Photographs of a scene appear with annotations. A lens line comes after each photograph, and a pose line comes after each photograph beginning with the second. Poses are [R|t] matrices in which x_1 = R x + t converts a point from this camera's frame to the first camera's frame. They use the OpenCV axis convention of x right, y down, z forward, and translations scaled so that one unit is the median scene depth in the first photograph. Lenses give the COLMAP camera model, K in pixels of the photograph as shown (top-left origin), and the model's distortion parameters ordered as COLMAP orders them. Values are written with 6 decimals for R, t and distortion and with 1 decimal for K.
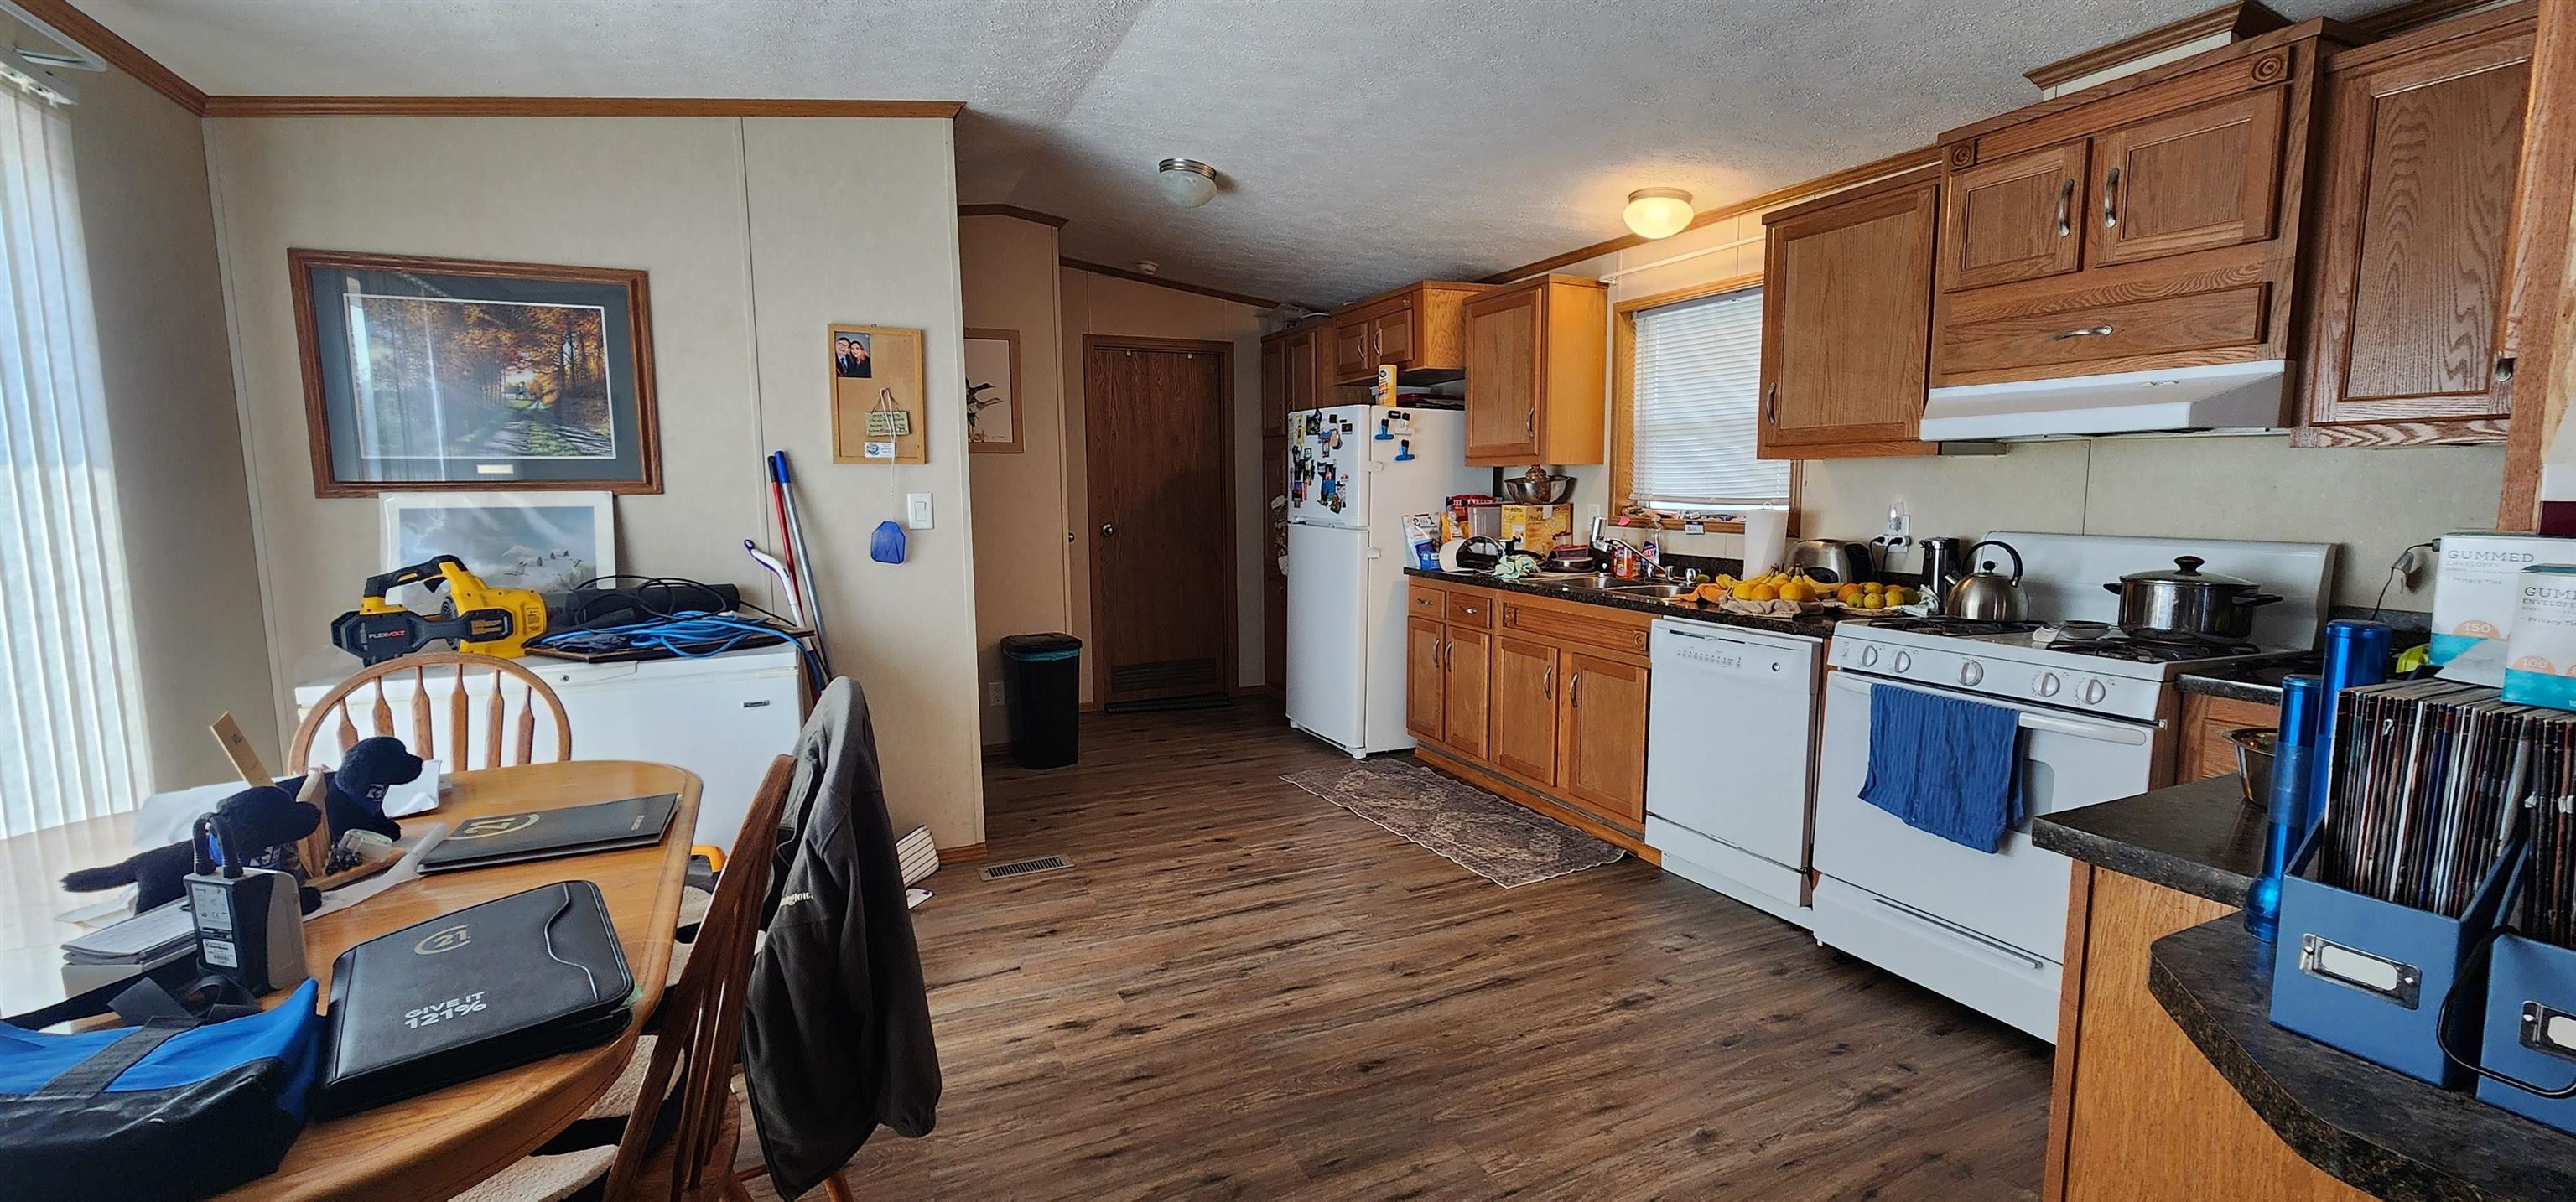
lens RADIAL K [[1064.1, 0, 1288.0], [0, 1064.1, 601.0], [0, 0, 1]] dist [-0.005218, 0.001171]
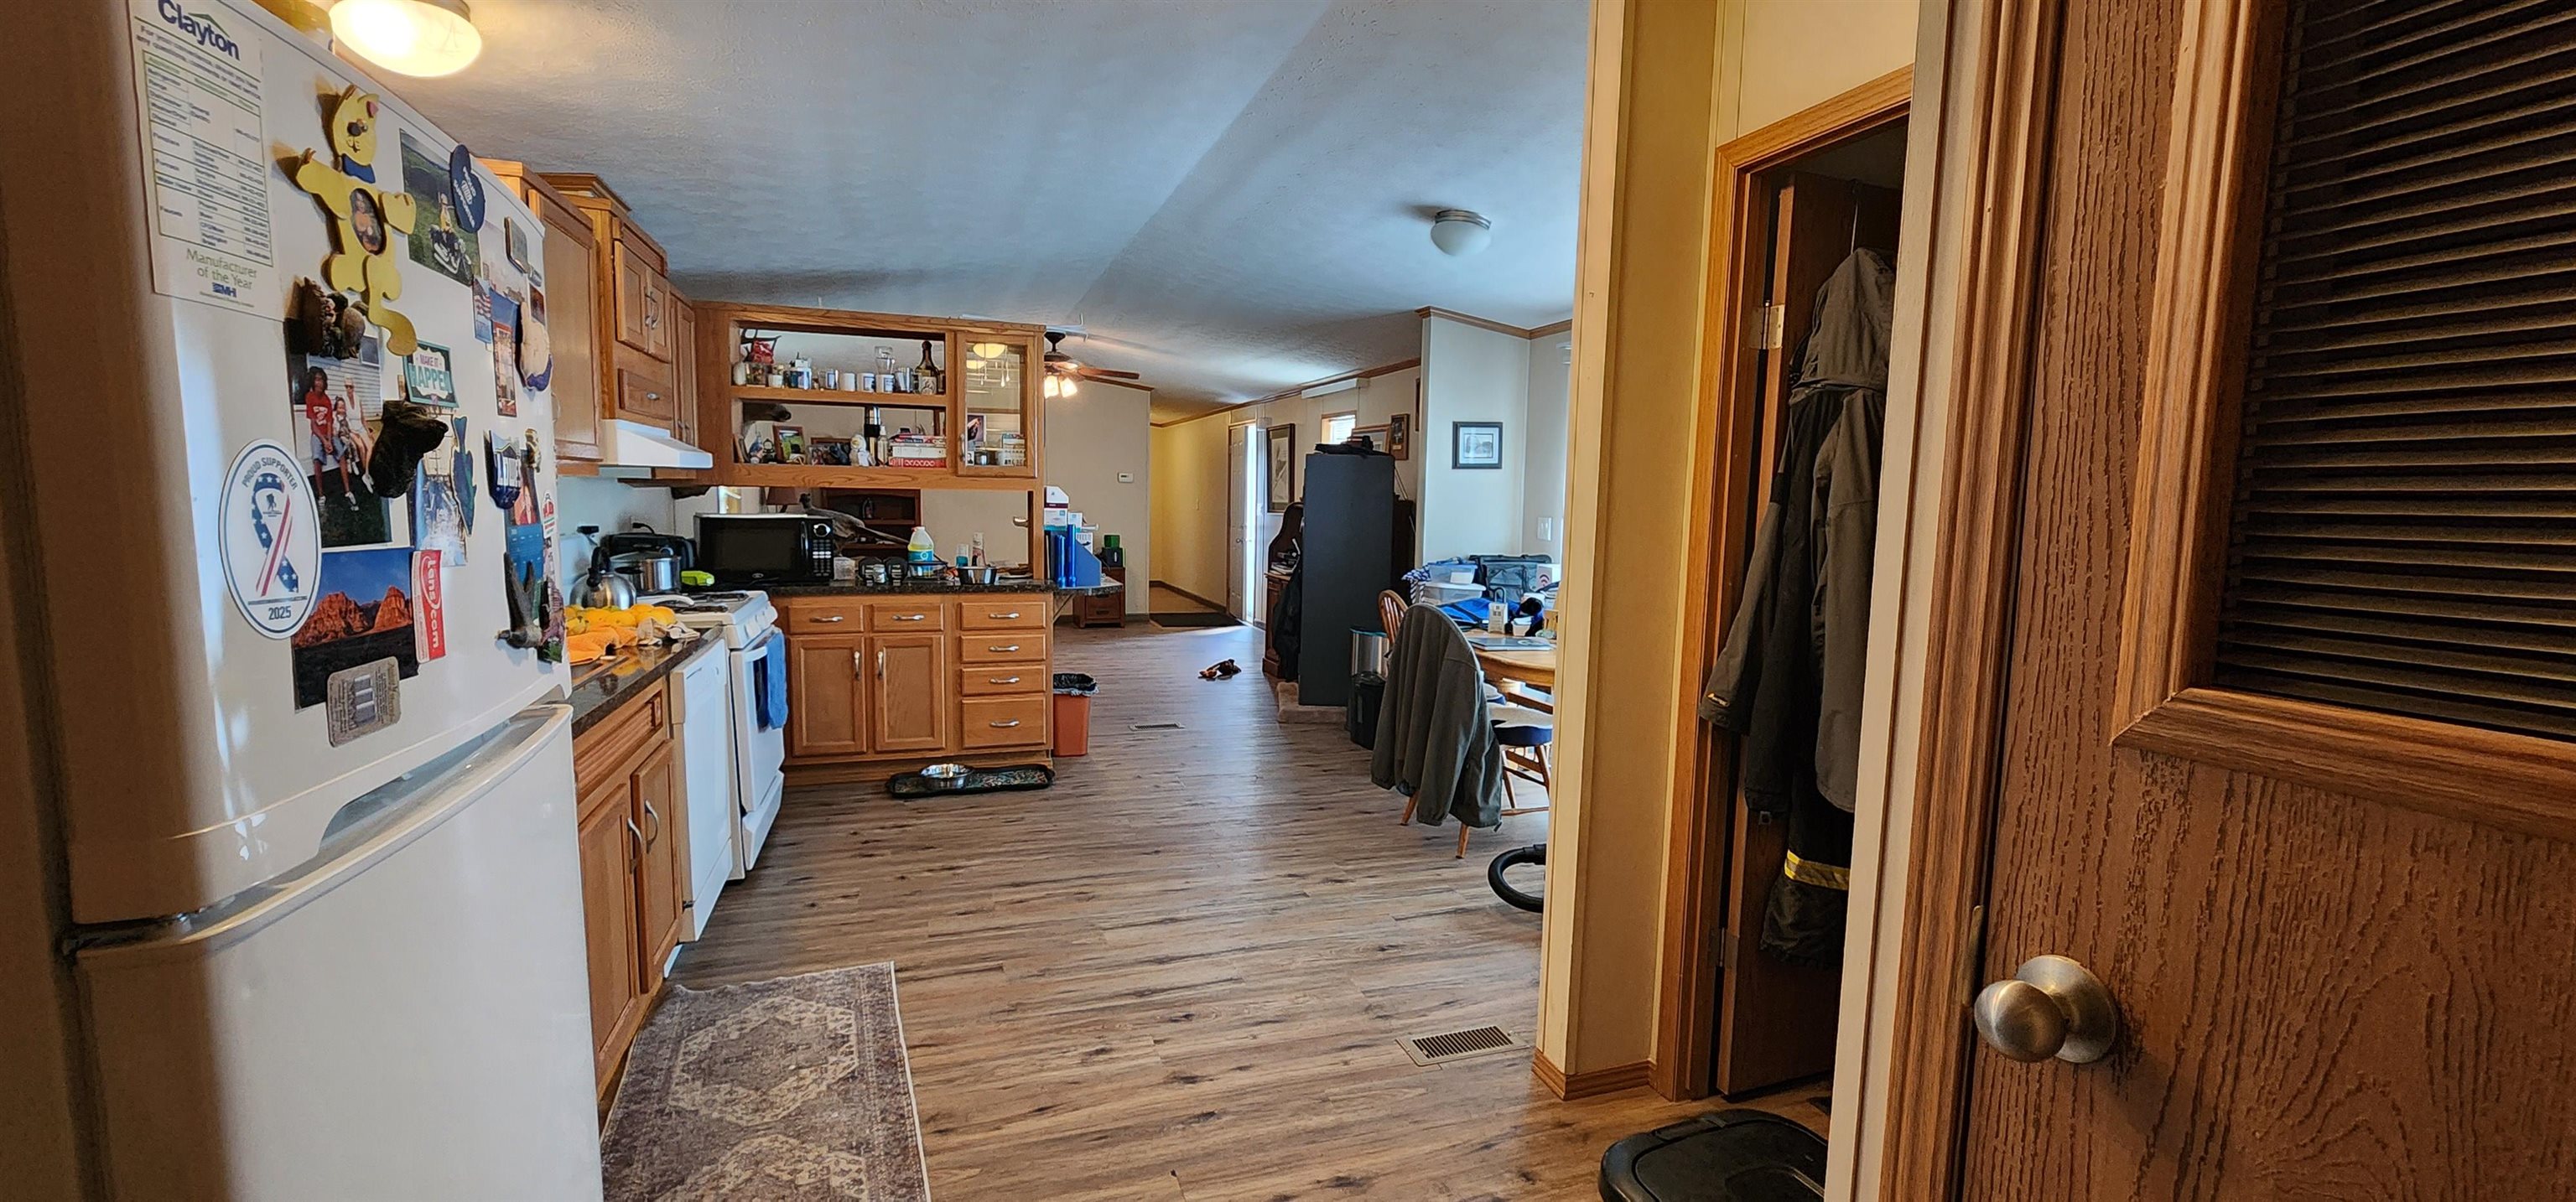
lens RADIAL K [[1064.1, 0, 1321.1], [0, 1064.1, 633.9], [0, 0, 1]] dist [-0.005218, 0.001171]
pose [[-0.997552, -0.023471, 0.065871, -0.188583], [-0.006932, 0.970538, 0.240849, -0.197447], [-0.069584, 0.239802, -0.968325, 1.634783]]
